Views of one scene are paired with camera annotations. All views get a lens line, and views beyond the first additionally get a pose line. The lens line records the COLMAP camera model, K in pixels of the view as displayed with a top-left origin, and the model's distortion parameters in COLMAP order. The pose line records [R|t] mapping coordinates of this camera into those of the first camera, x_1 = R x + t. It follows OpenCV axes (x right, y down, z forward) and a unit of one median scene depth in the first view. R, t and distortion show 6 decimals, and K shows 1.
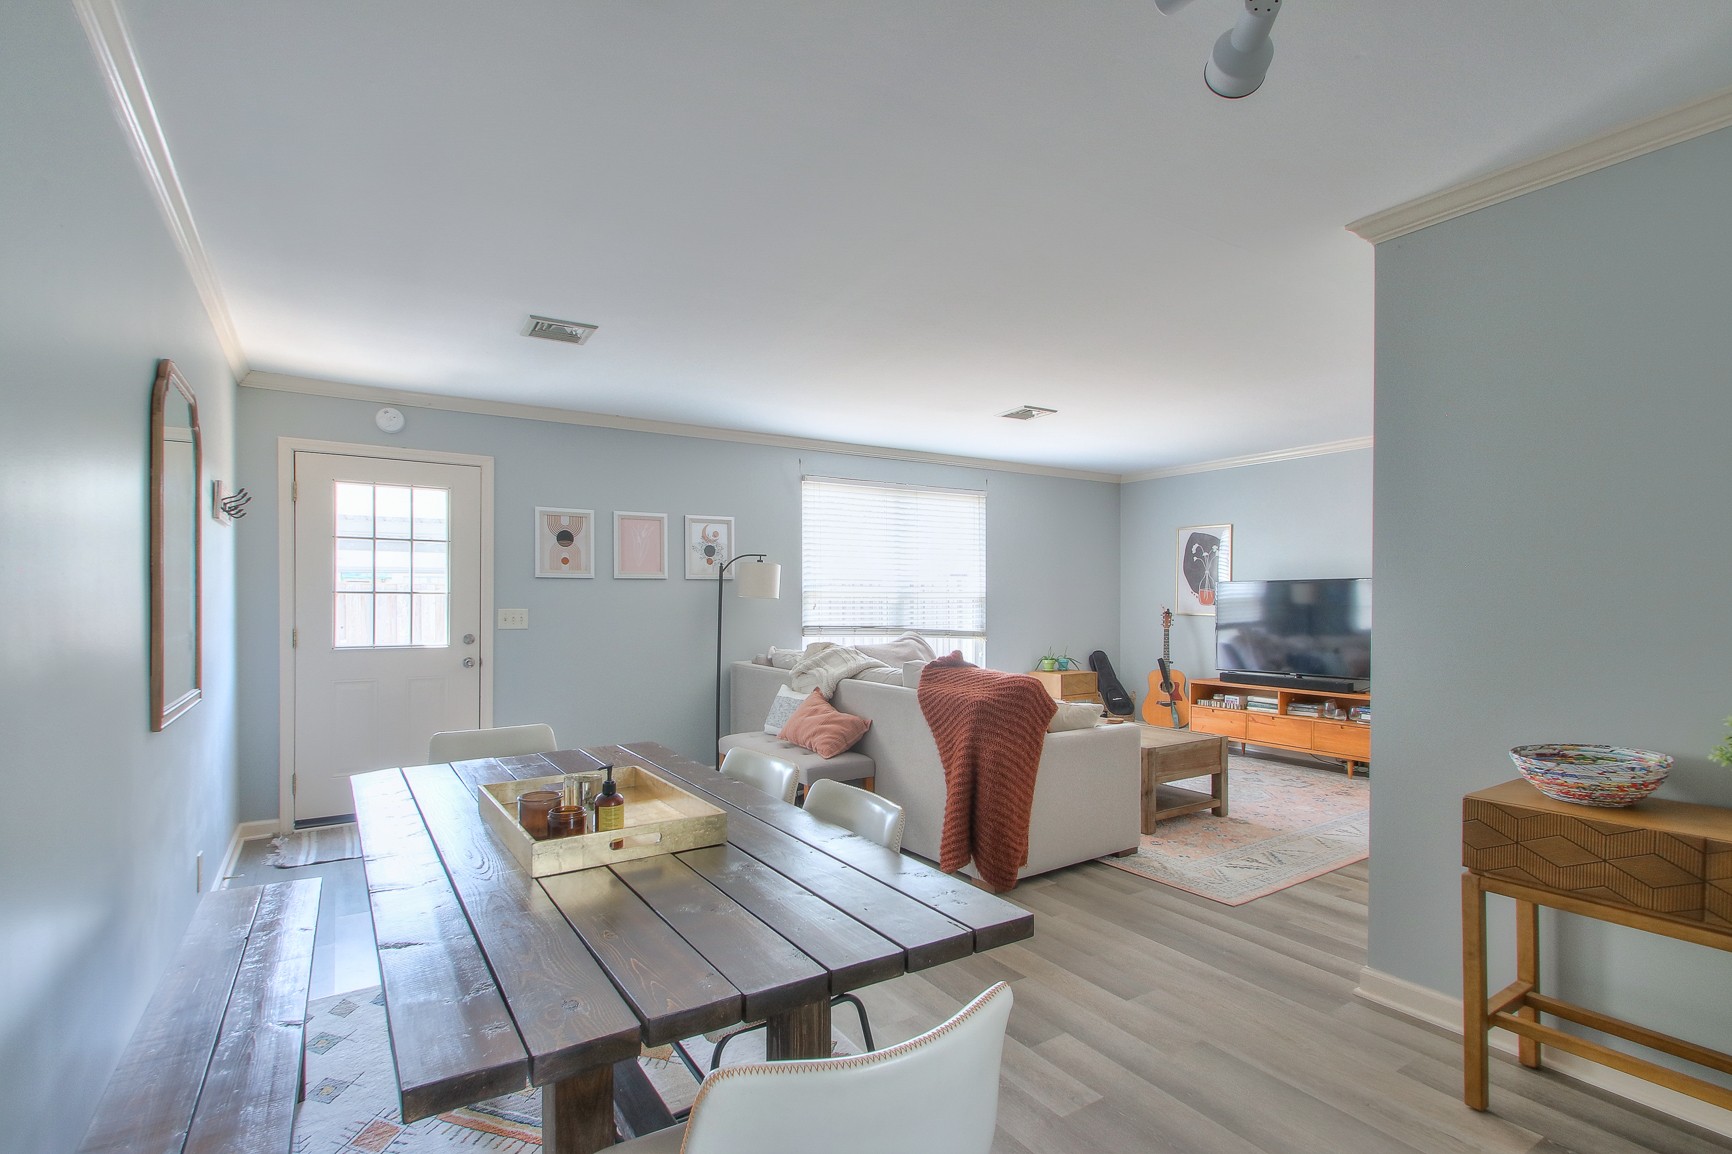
lens RADIAL K [[817.8, 0, 840.7], [0, 817.8, 600.8], [0, 0, 1]] dist [0.000152, -0.001192]
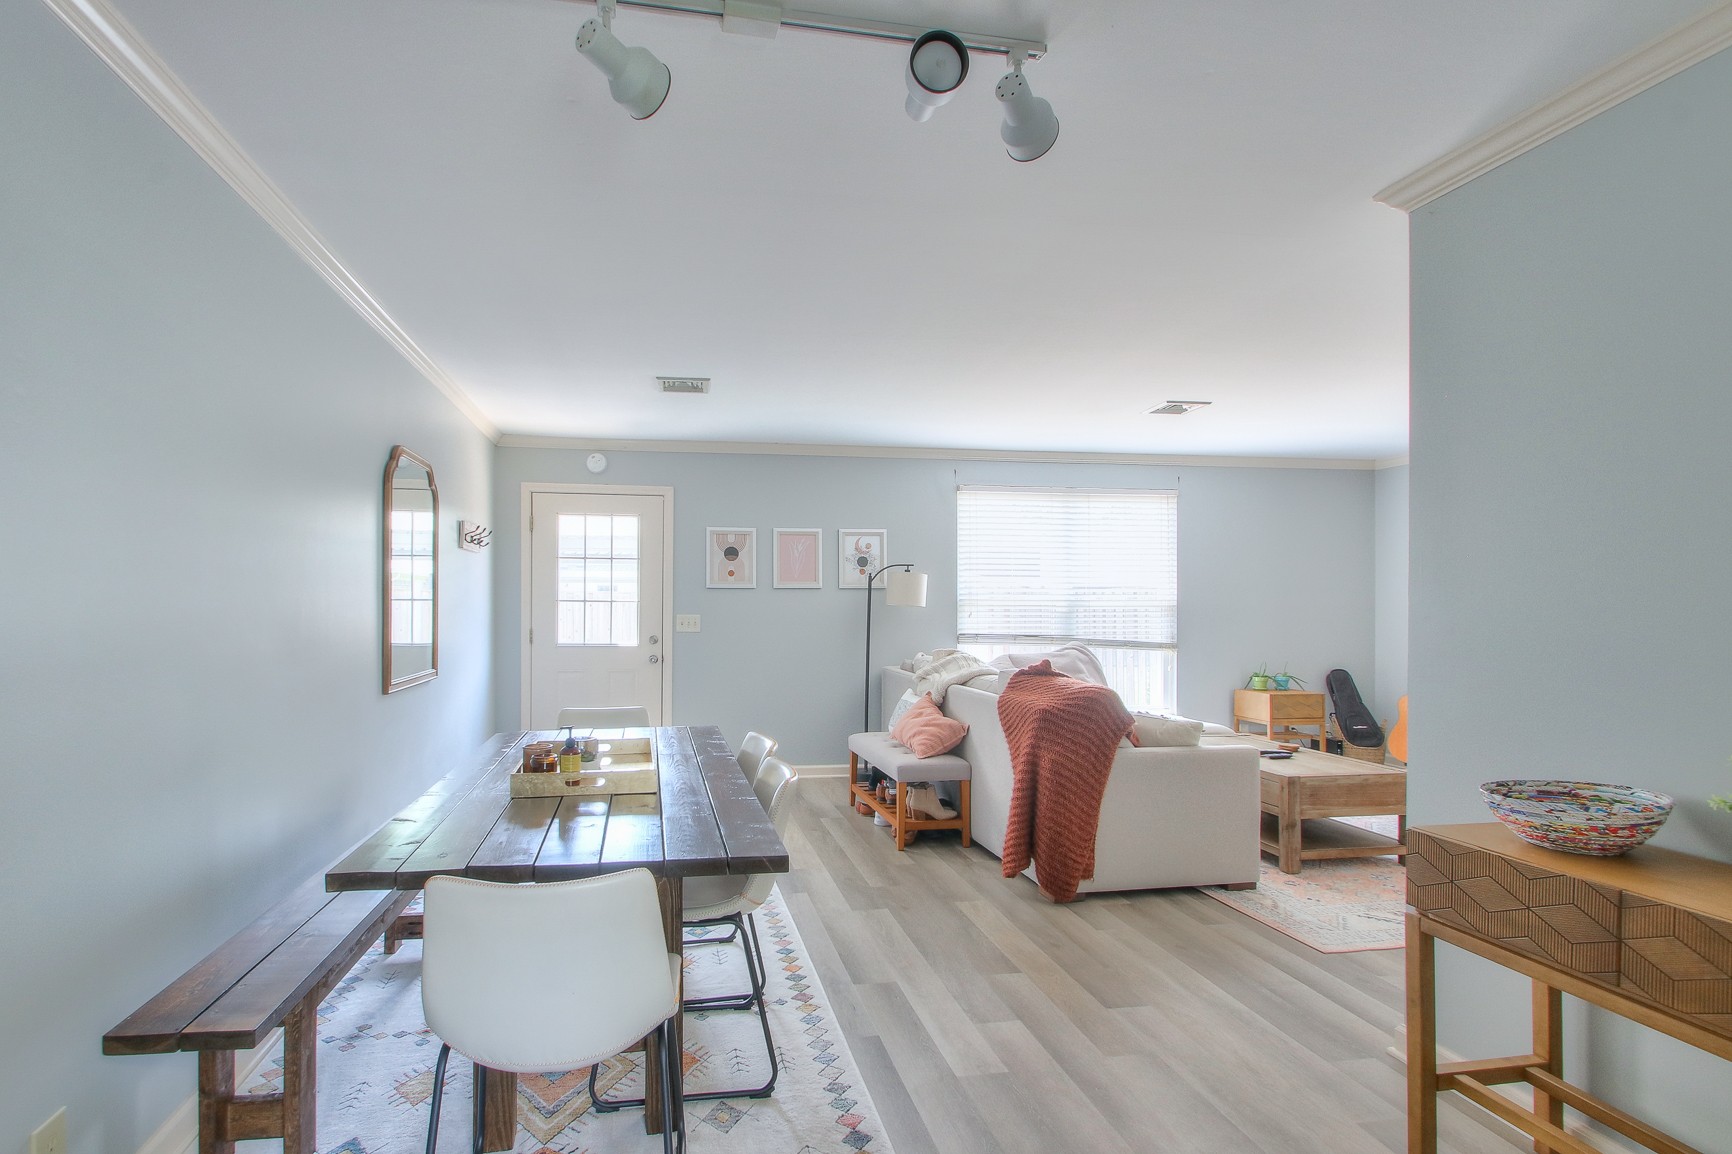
lens RADIAL K [[849.9, 0, 777.4], [0, 849.9, 599.4], [0, 0, 1]] dist [-0.000686, -0.000578]
pose [[0.912673, -0.000313, -0.408690, 0.236374], [-0.003843, 0.999949, -0.009348, -0.001436], [0.408672, 0.010102, 0.912625, -0.070891]]
